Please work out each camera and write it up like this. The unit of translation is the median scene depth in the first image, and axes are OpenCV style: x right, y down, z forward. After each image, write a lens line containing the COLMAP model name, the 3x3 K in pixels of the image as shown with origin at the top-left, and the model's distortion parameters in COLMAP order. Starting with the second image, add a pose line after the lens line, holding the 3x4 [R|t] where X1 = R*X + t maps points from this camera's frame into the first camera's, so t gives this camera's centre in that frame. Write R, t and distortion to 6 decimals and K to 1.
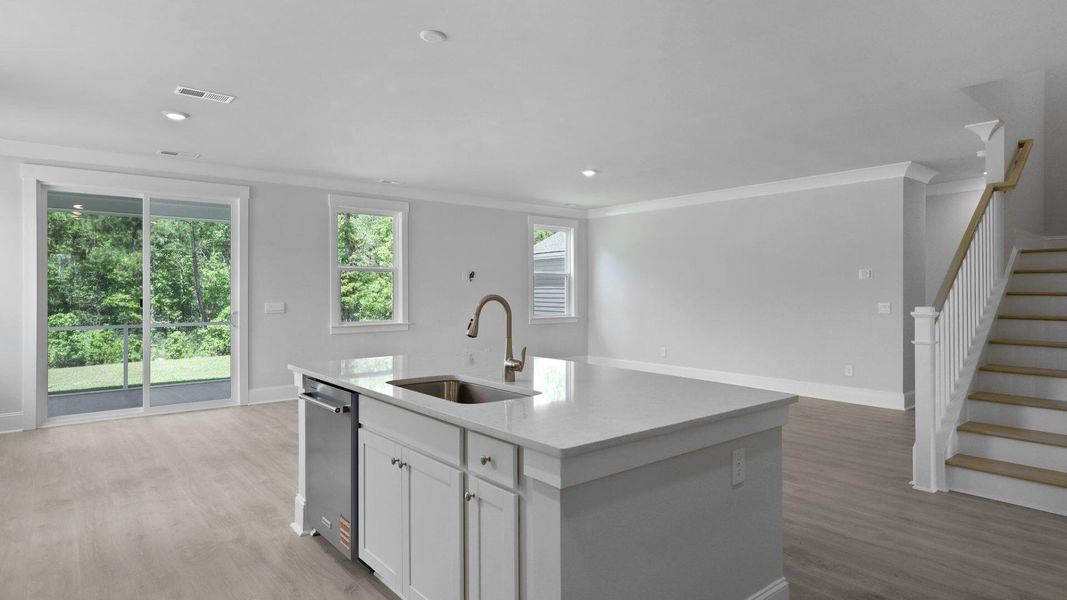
lens RADIAL K [[573.3, 0, 528.6], [0, 573.3, 298.3], [0, 0, 1]] dist [-0.004046, -0.002041]
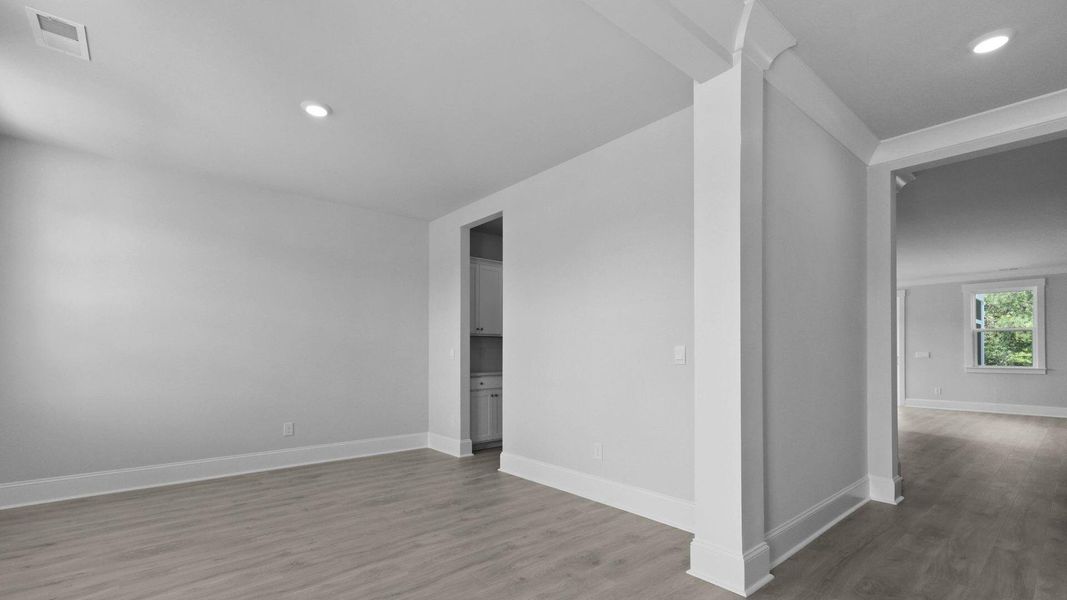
lens RADIAL K [[422.3, 0, 530.5], [0, 422.3, 345.8], [0, 0, 1]] dist [-0.026758, 0.000039]
pose [[-0.041661, -0.014298, -0.999029, 0.508014], [-0.015803, 0.999782, -0.013649, 0.014494], [0.999007, 0.015219, -0.041878, -0.097621]]
